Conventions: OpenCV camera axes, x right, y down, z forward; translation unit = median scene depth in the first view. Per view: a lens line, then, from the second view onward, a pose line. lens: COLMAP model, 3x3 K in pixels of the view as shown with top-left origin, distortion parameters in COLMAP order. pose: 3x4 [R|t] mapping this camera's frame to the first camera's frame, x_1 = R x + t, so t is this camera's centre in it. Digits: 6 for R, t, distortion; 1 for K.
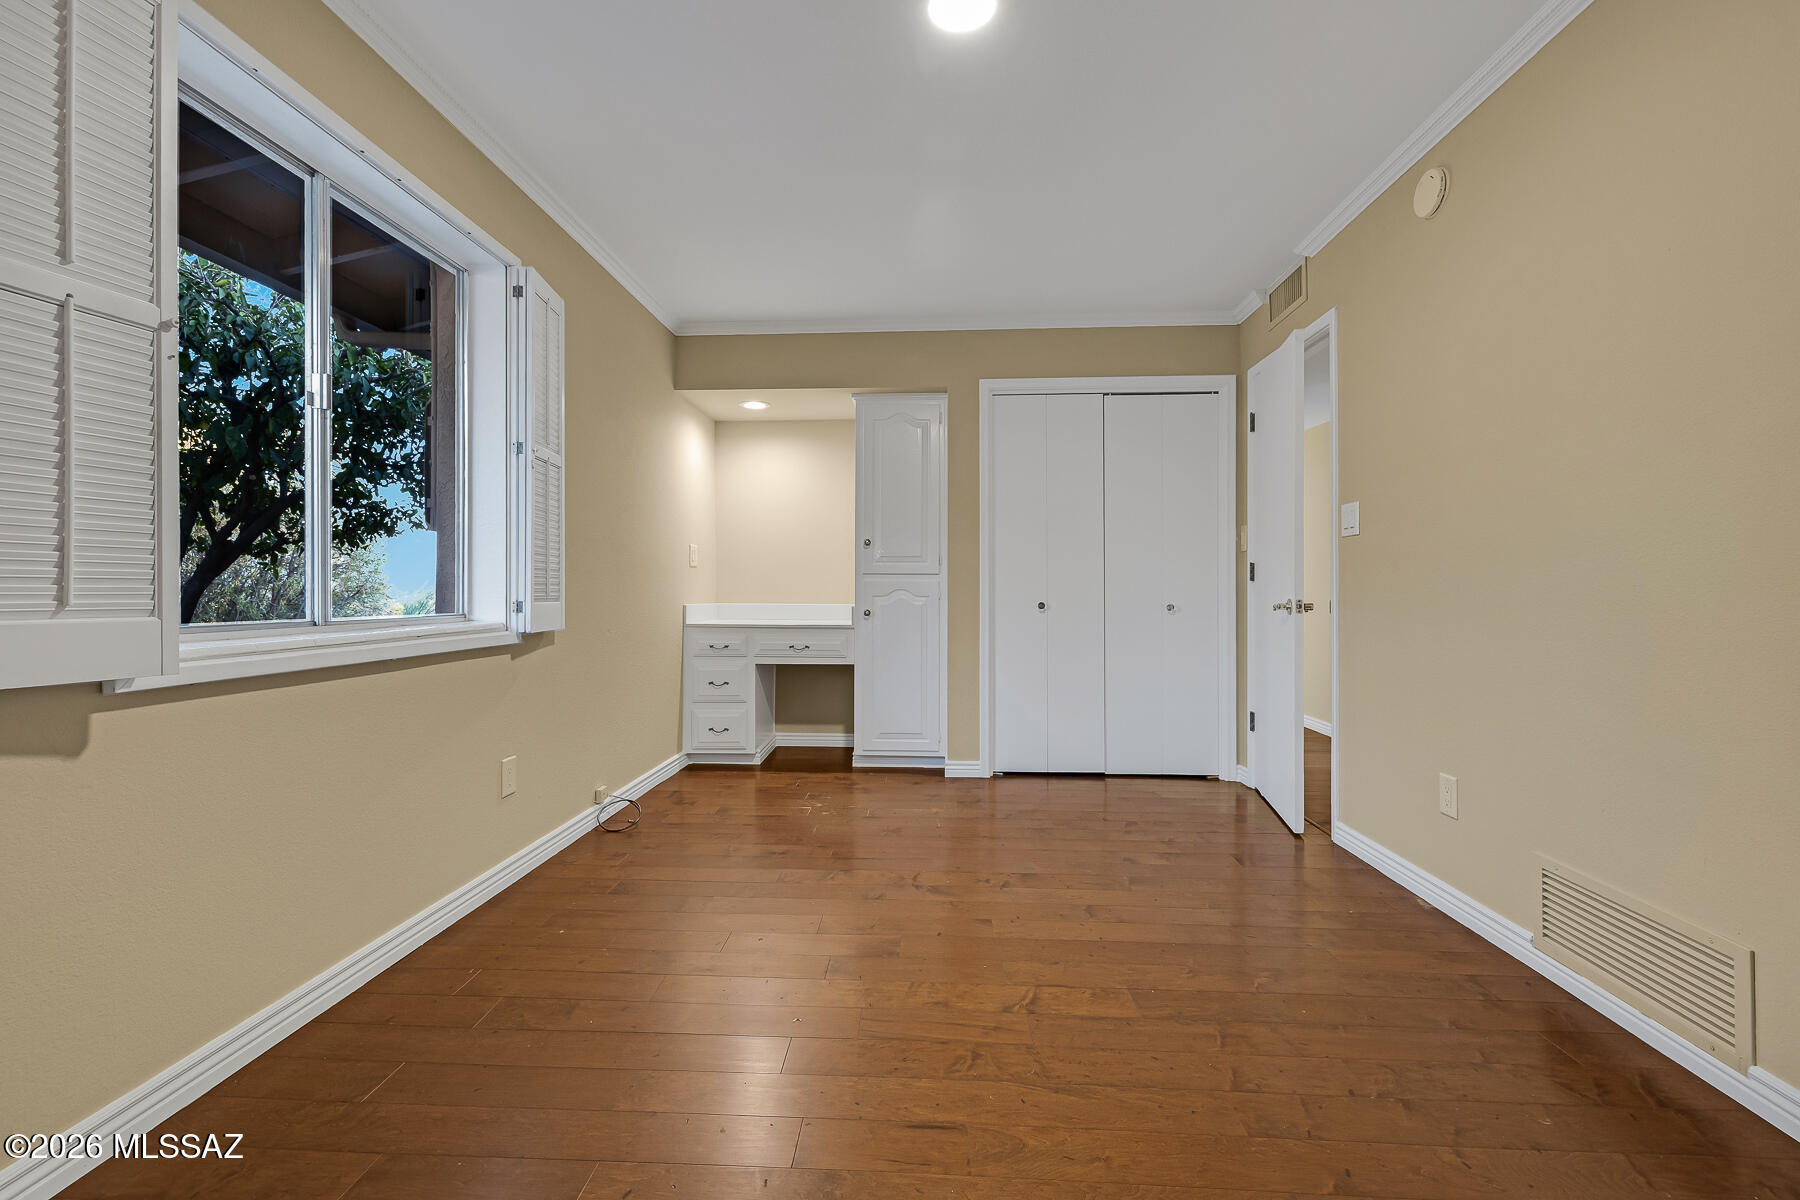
lens RADIAL K [[750.4, 0, 895.3], [0, 750.4, 593.3], [0, 0, 1]] dist [-0.002392, -0.000349]
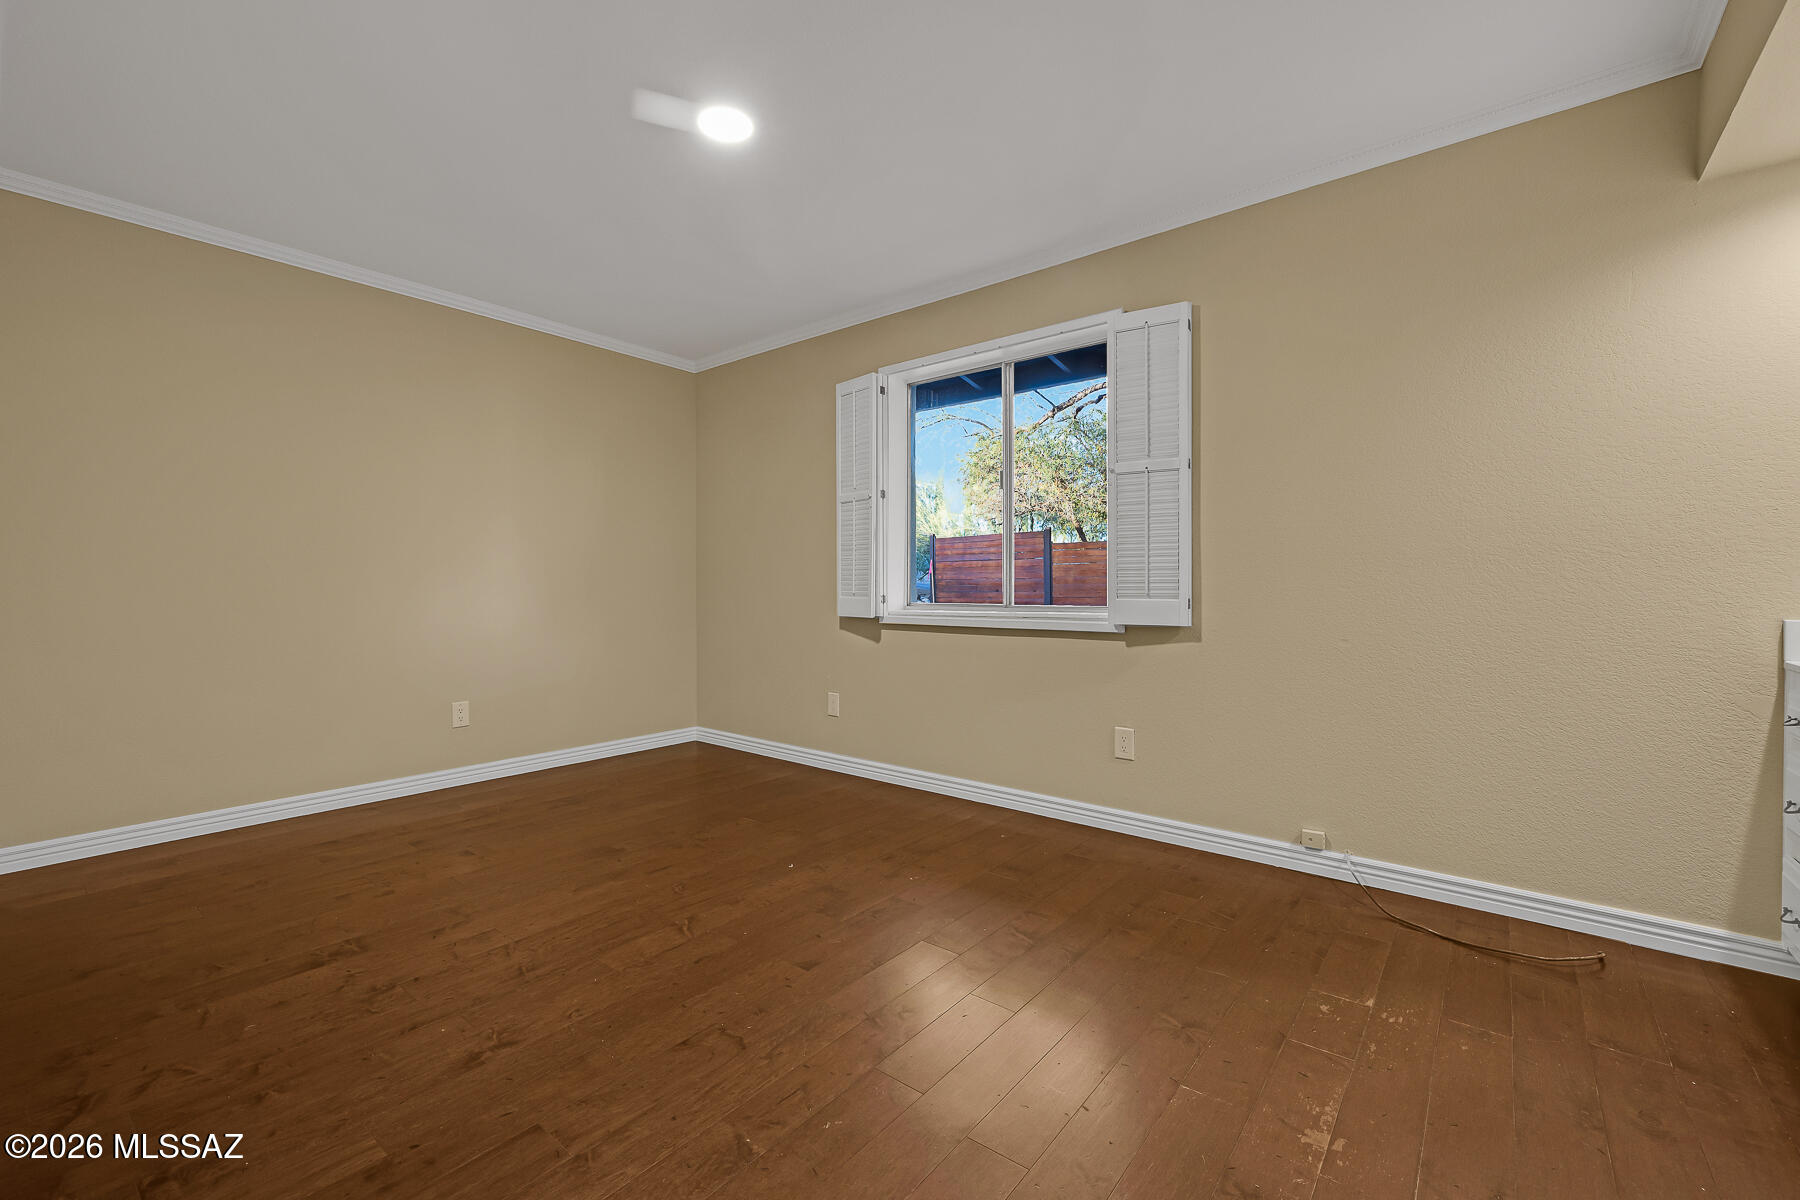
lens RADIAL K [[750.4, 0, 895.3], [0, 750.4, 593.3], [0, 0, 1]] dist [-0.002392, -0.000349]
pose [[-0.580154, 0.008684, -0.814460, 0.944781], [-0.002354, 0.999921, 0.012338, -0.015445], [0.814503, 0.009075, -0.580088, 1.938708]]
